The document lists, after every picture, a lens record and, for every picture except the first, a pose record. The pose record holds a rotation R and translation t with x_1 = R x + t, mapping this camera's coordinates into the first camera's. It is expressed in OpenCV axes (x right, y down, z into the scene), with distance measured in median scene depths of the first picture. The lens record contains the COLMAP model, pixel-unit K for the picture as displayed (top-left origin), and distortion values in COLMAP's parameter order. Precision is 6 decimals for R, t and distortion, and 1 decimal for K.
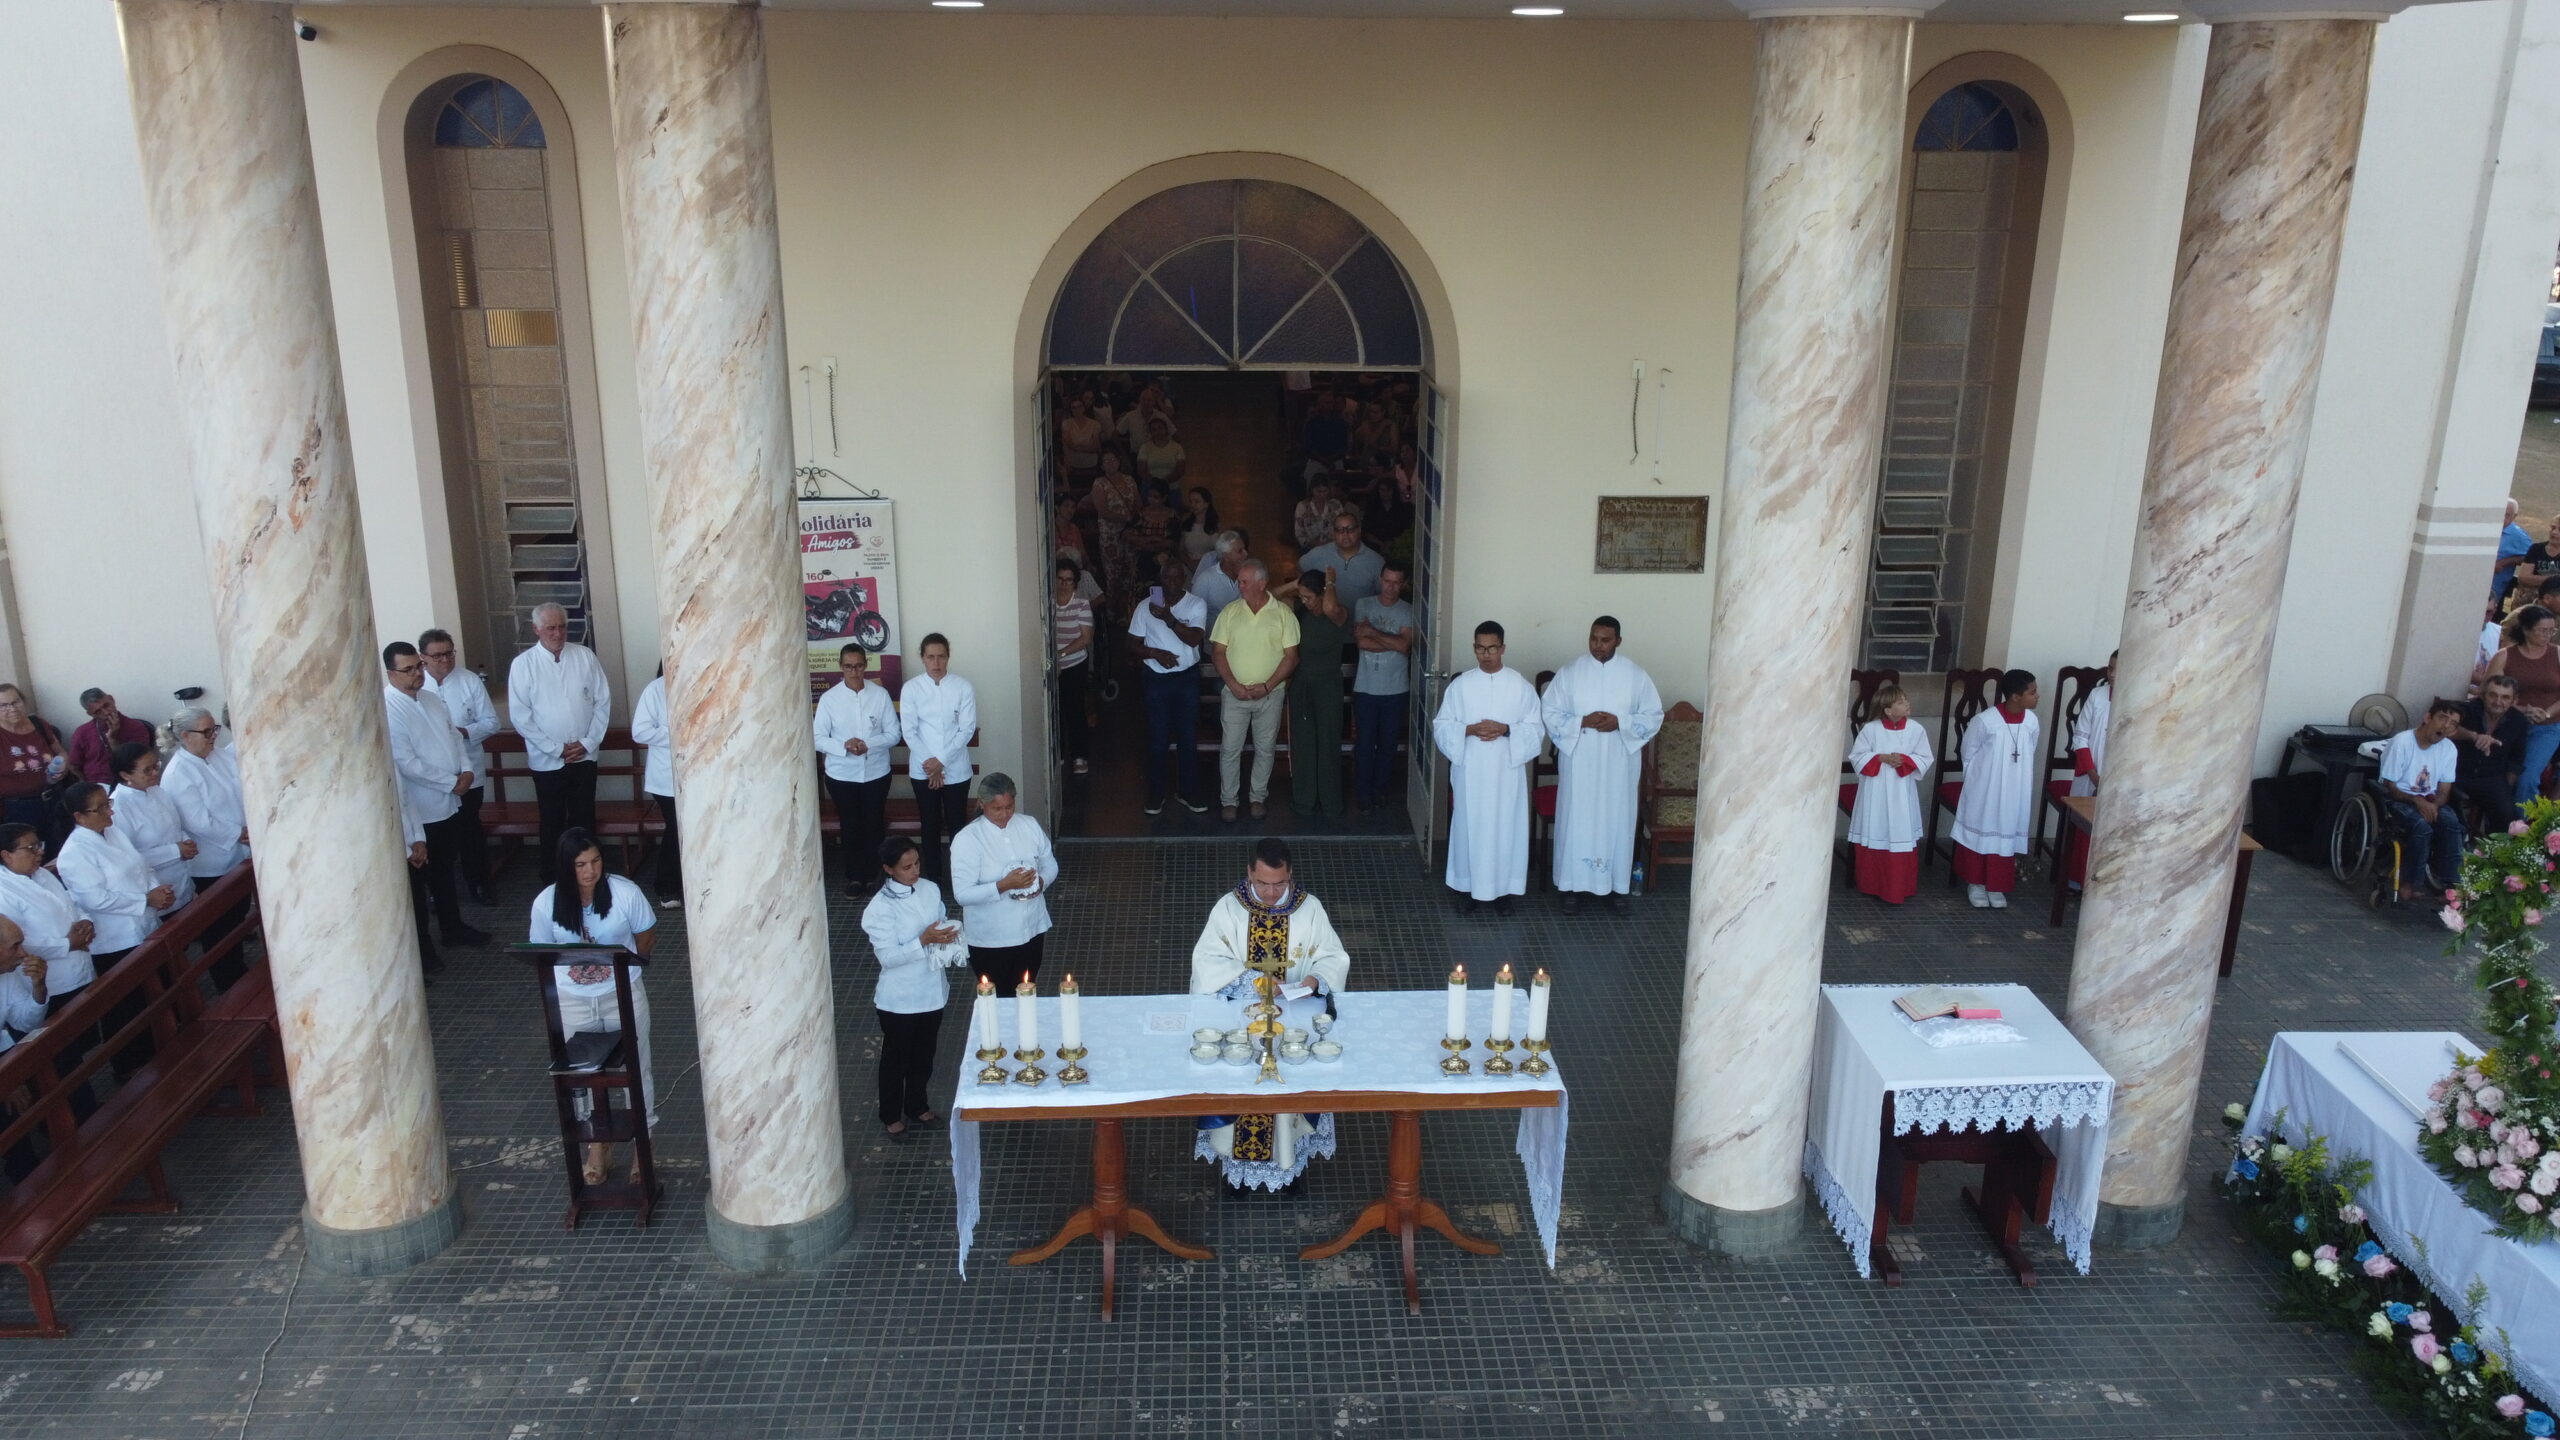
lens RADIAL K [[1932.8, 0, 1277.3], [0, 1932.8, 714.6], [0, 0, 1]] dist [0.012505, -0.014579]
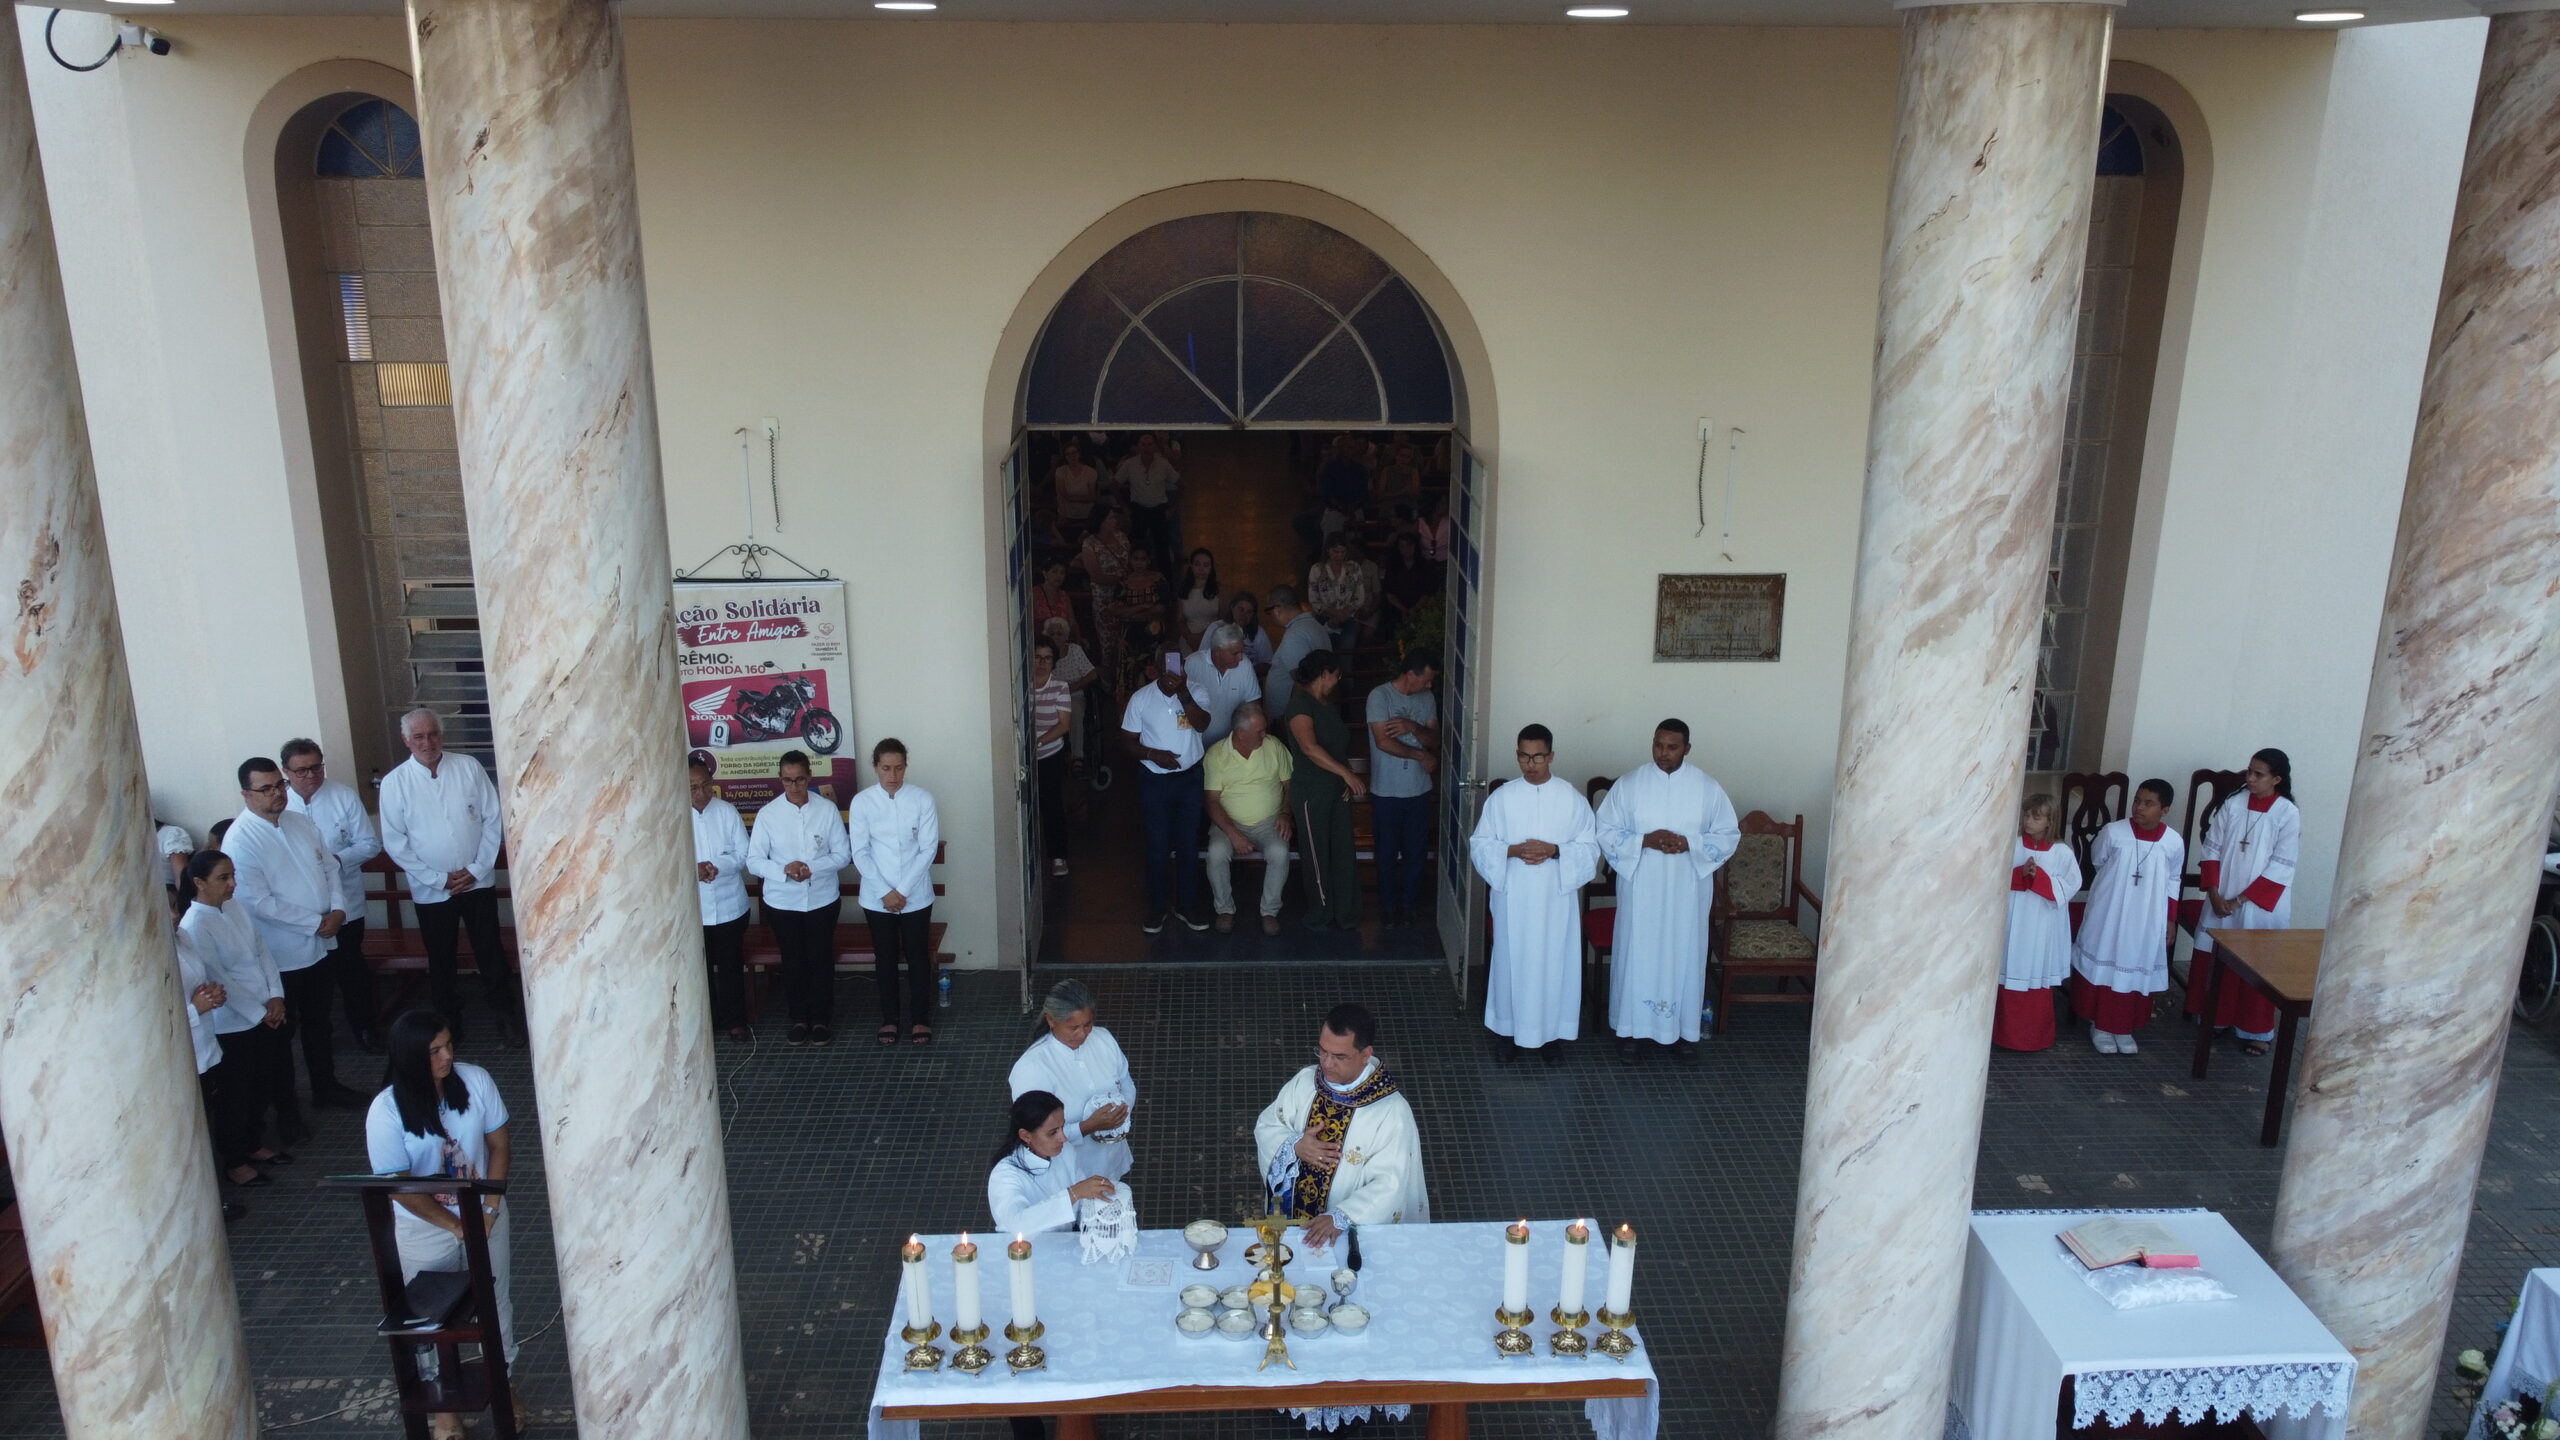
lens RADIAL K [[1932.8, 0, 1275.8], [0, 1932.8, 716.9], [0, 0, 1]] dist [0.012505, -0.014579]
pose [[0.999971, -0.001377, -0.007555, 0.001556], [0.001302, 0.999949, -0.009996, -0.063049], [0.007569, 0.009986, 0.999921, 0.206621]]
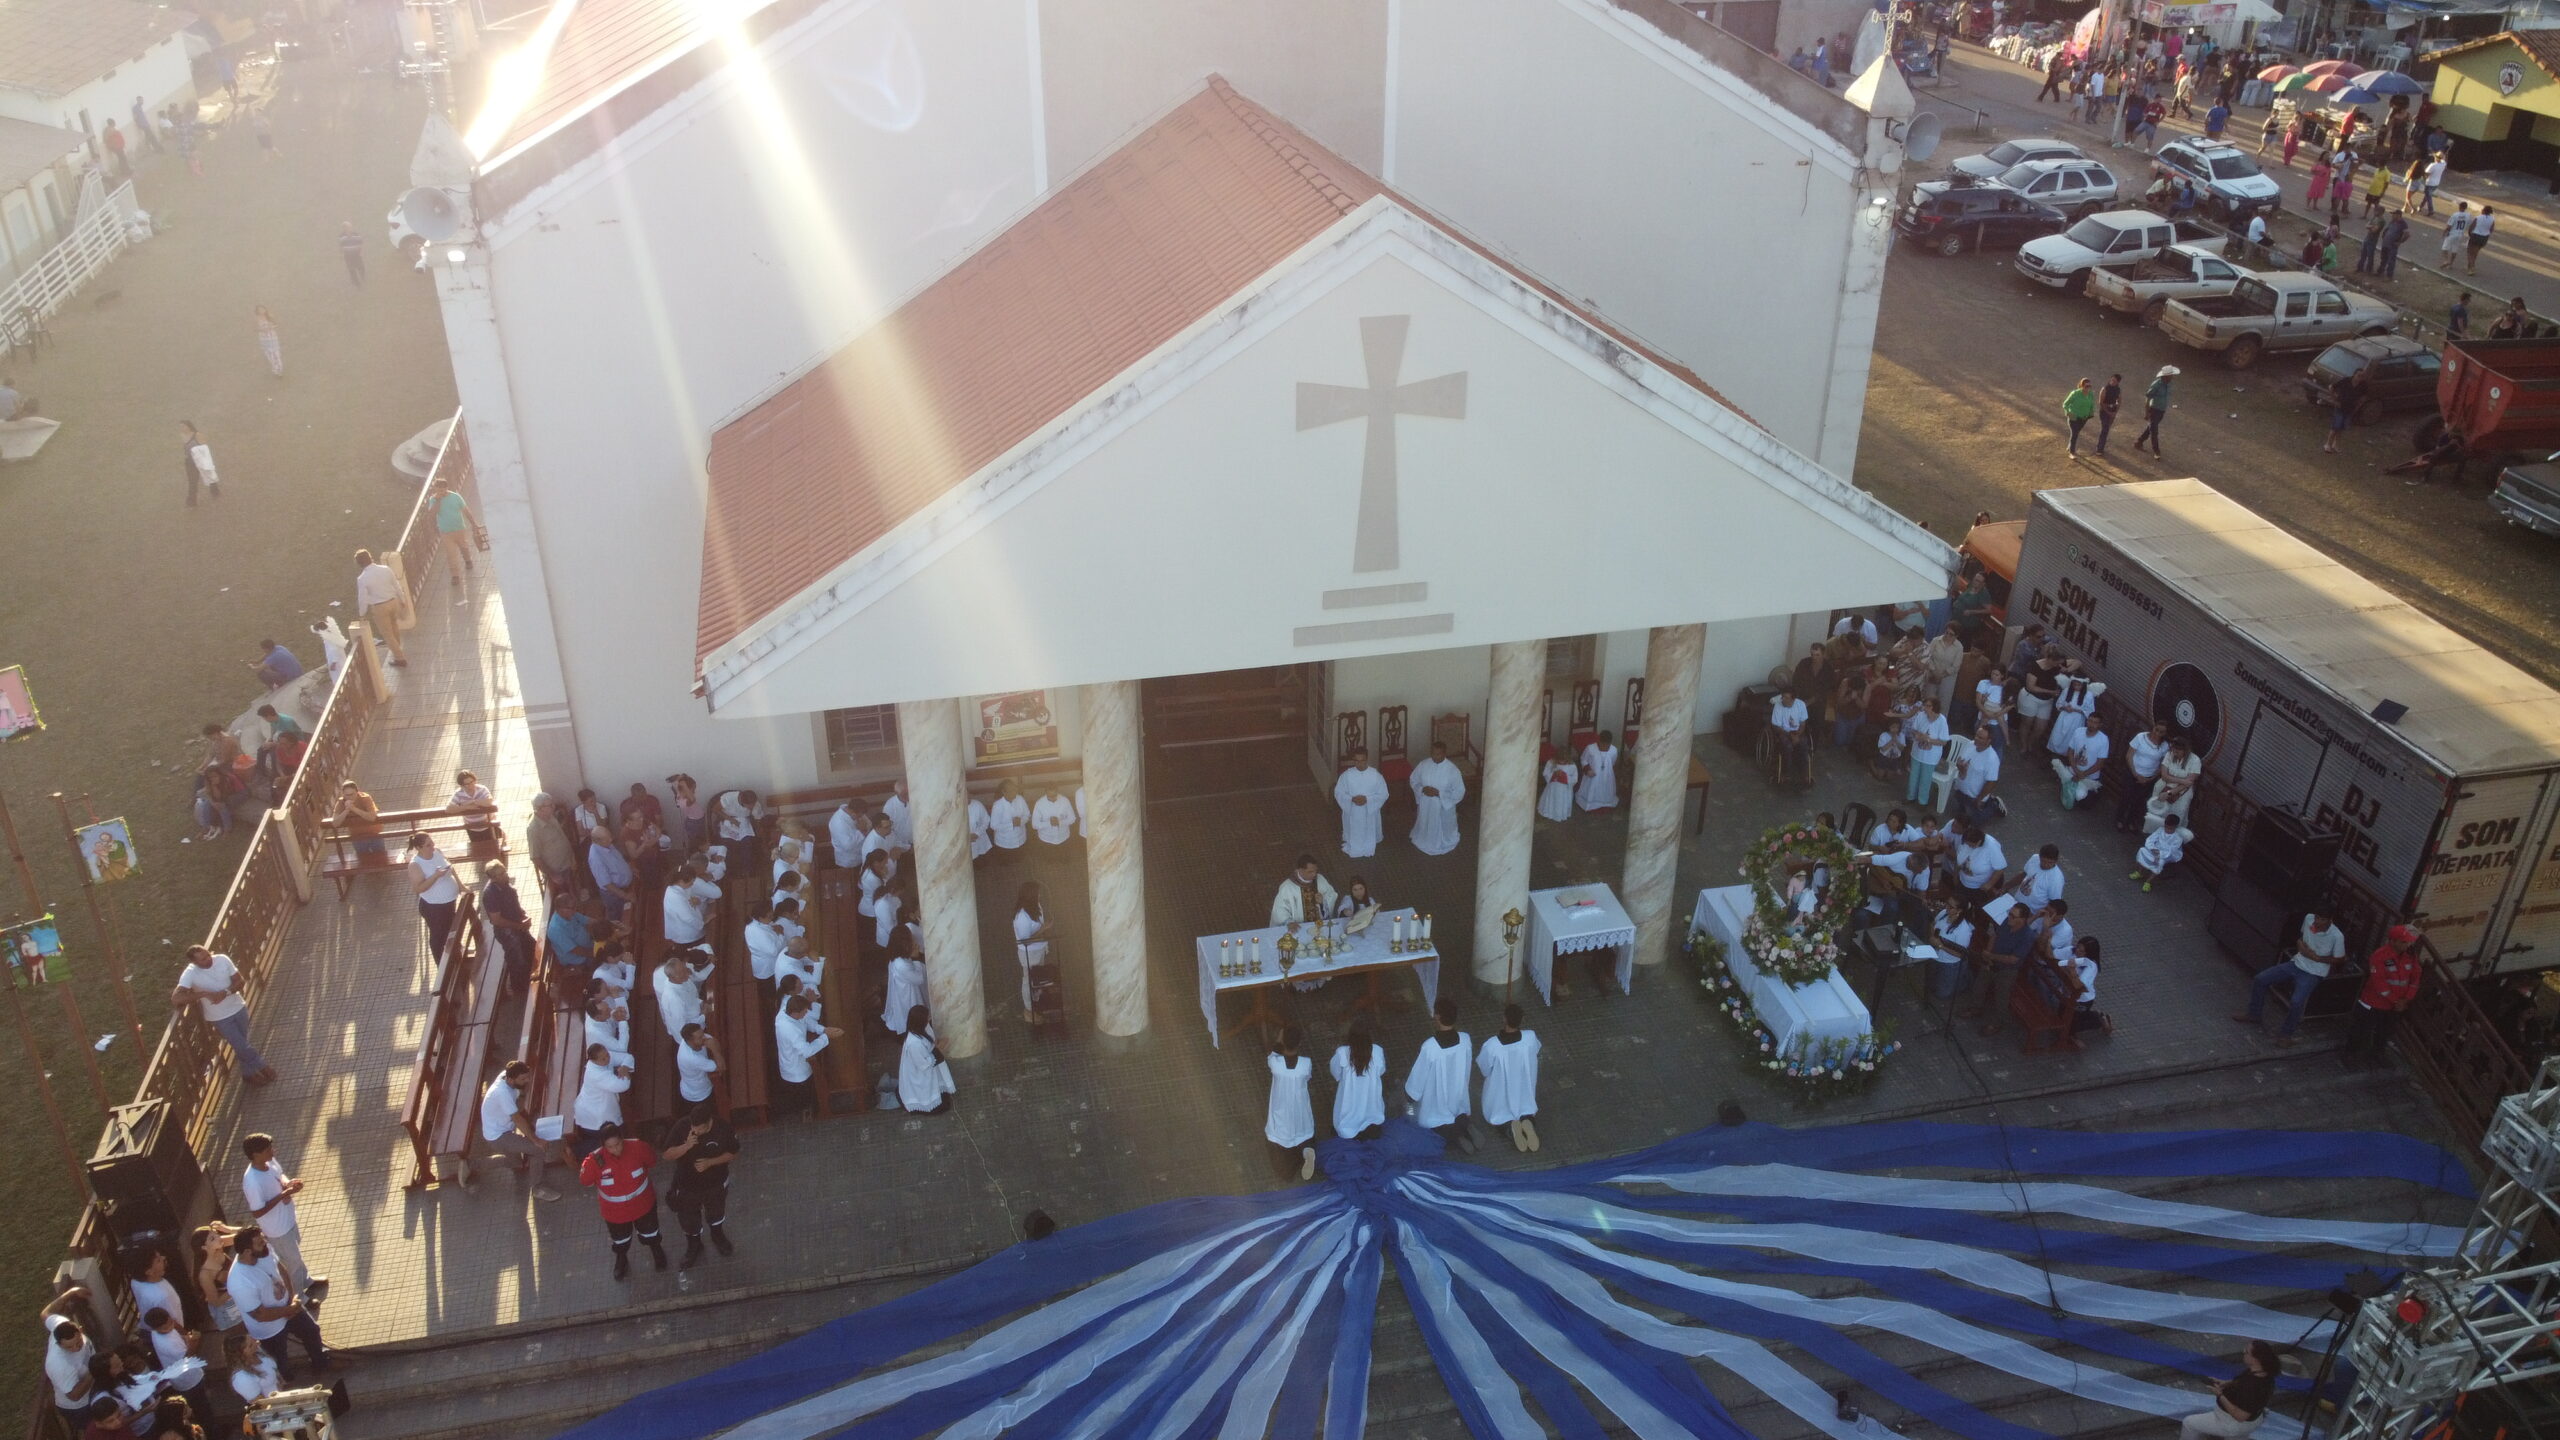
lens RADIAL K [[1932.8, 0, 1282.2], [0, 1932.8, 704.3], [0, 0, 1]] dist [0.012505, -0.014579]
pose [[0.982703, -0.091023, 0.161277, -0.443779], [0.058518, 0.978876, 0.195903, -0.653666], [-0.175702, -0.183077, 0.967270, -1.419357]]
